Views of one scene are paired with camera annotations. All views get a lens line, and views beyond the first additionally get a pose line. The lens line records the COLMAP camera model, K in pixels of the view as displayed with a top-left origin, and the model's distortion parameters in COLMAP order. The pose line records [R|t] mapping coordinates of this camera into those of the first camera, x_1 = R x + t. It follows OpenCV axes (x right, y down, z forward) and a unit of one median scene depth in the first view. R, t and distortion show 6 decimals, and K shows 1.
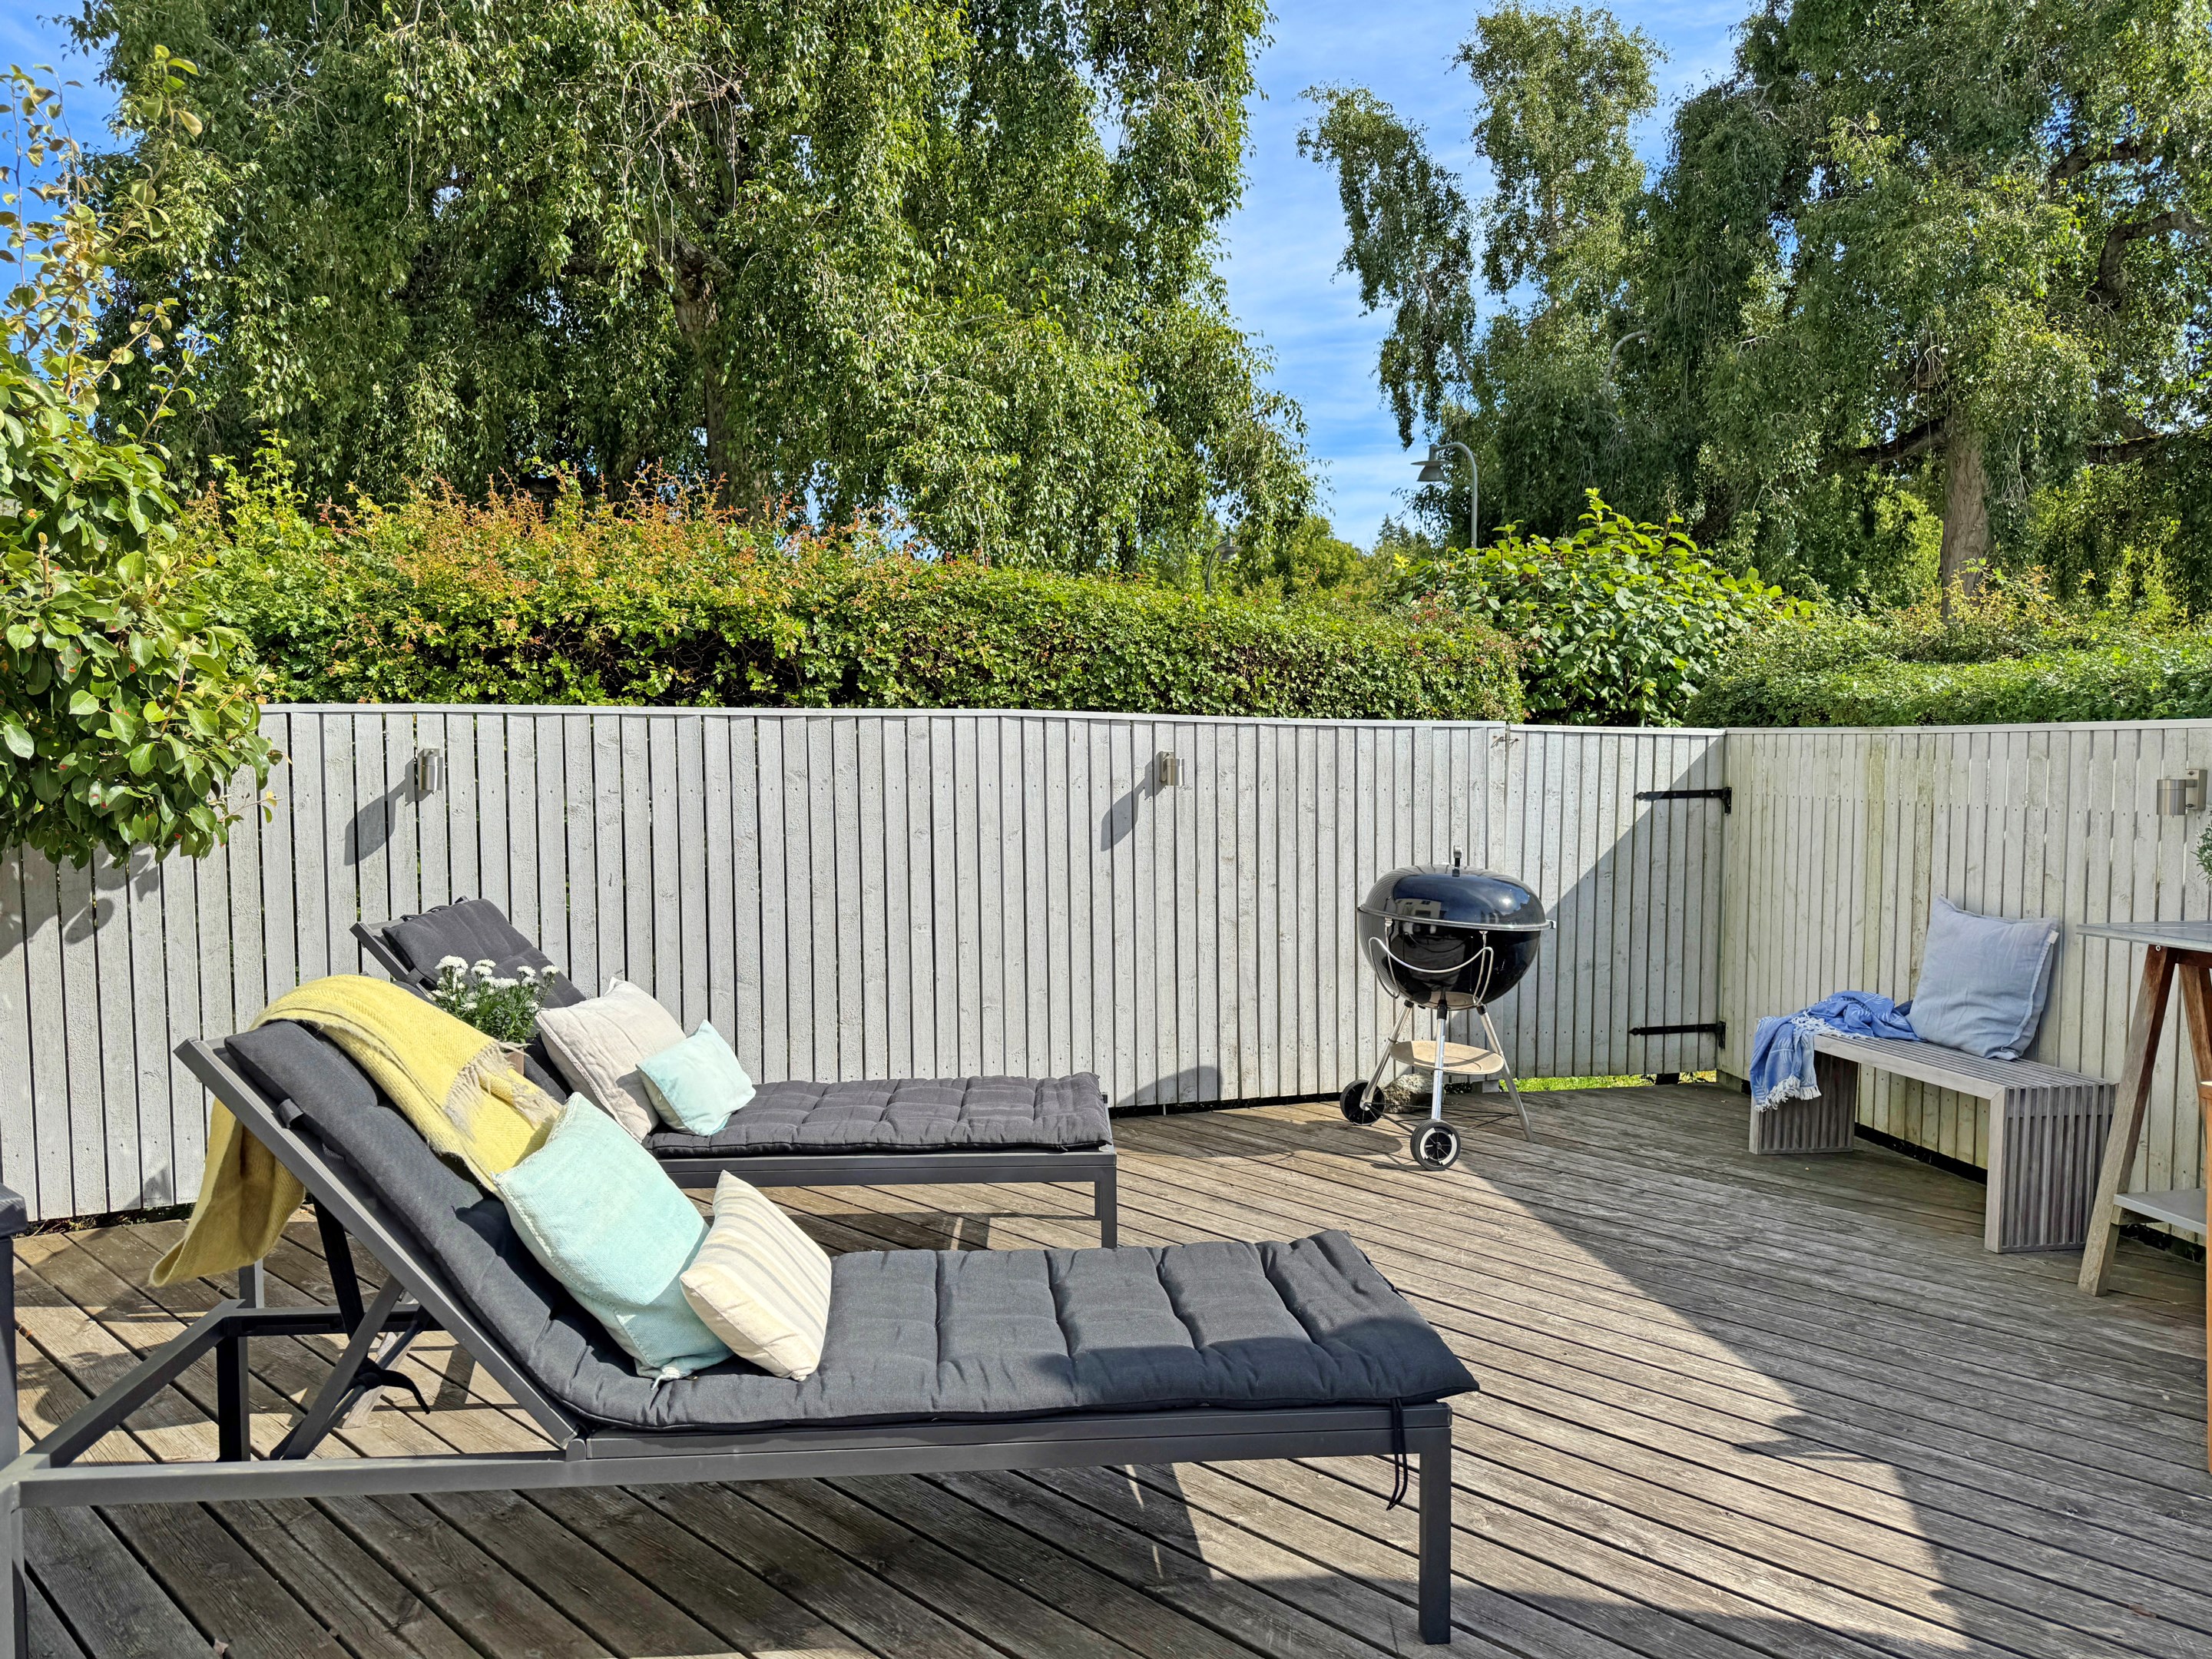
lens RADIAL K [[1579.9, 0, 1105.6], [0, 1579.9, 833.4], [0, 0, 1]] dist [0.080504, -0.086945]
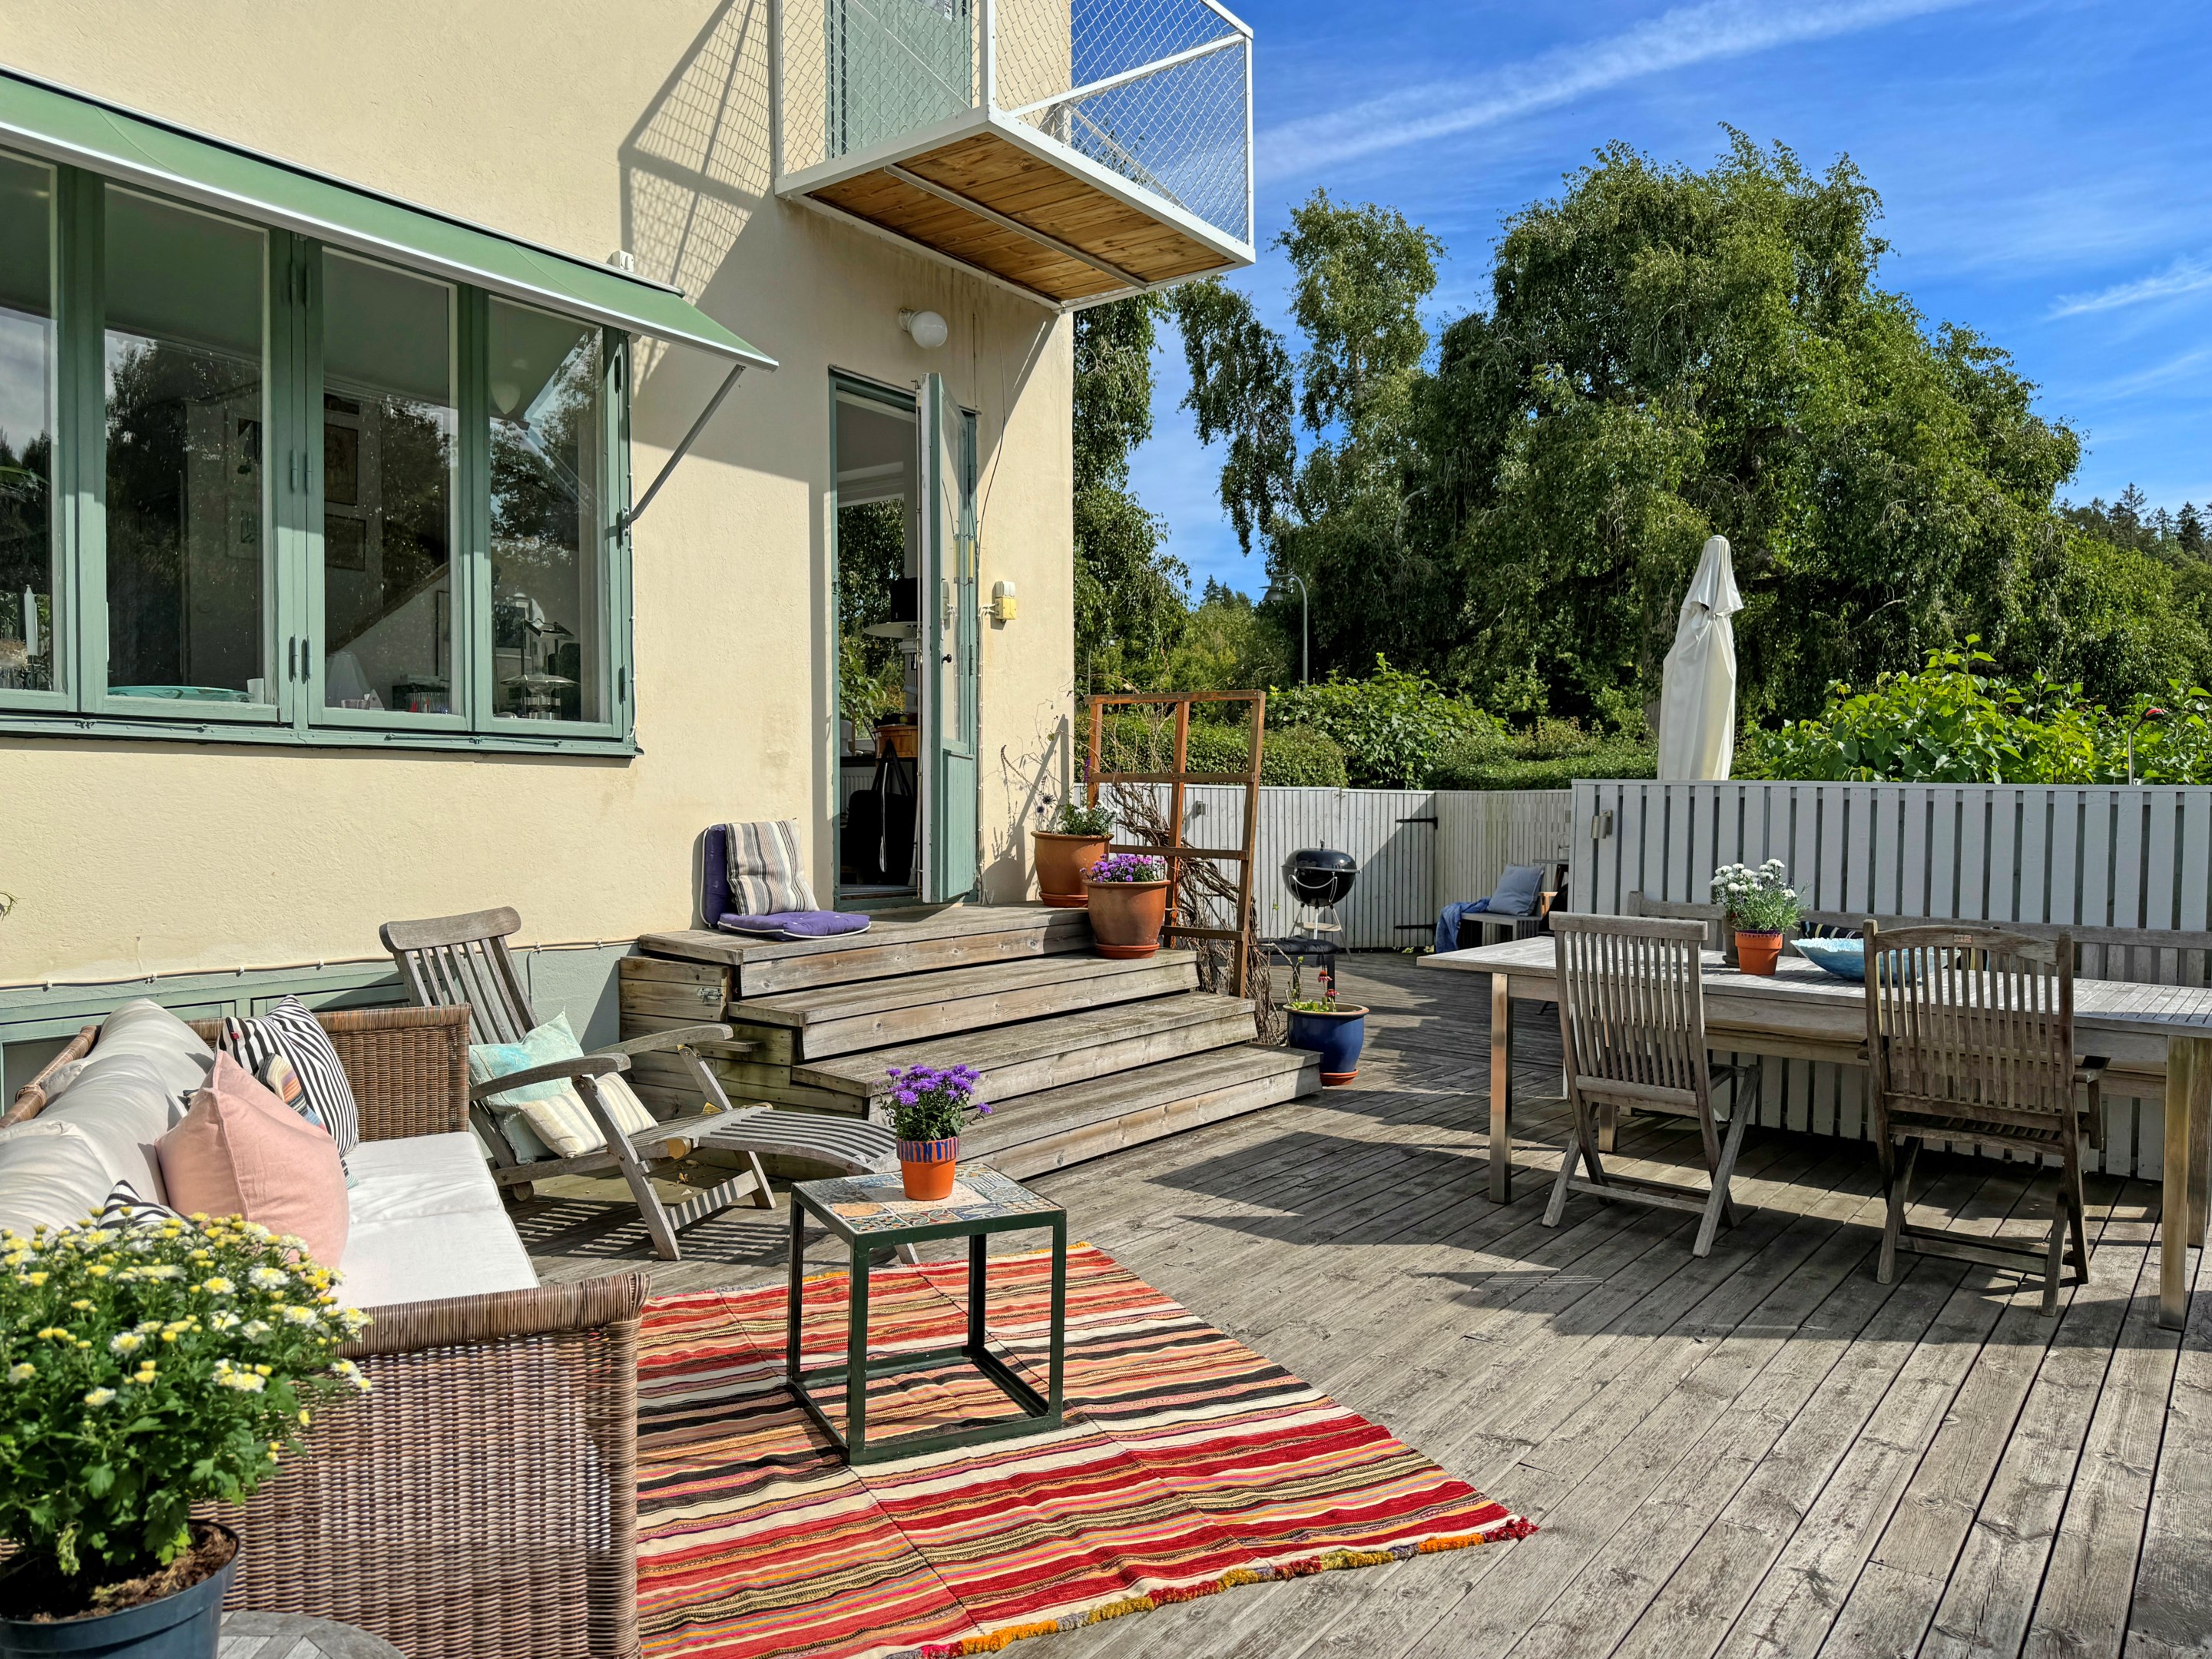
lens RADIAL K [[1579.9, 0, 1101.4], [0, 1579.9, 820.9], [0, 0, 1]] dist [0.080504, -0.086945]
pose [[0.994097, -0.001401, 0.108484, -0.209738], [0.005944, 0.999118, -0.041568, 0.043945], [-0.108330, 0.041967, 0.993229, -0.763877]]
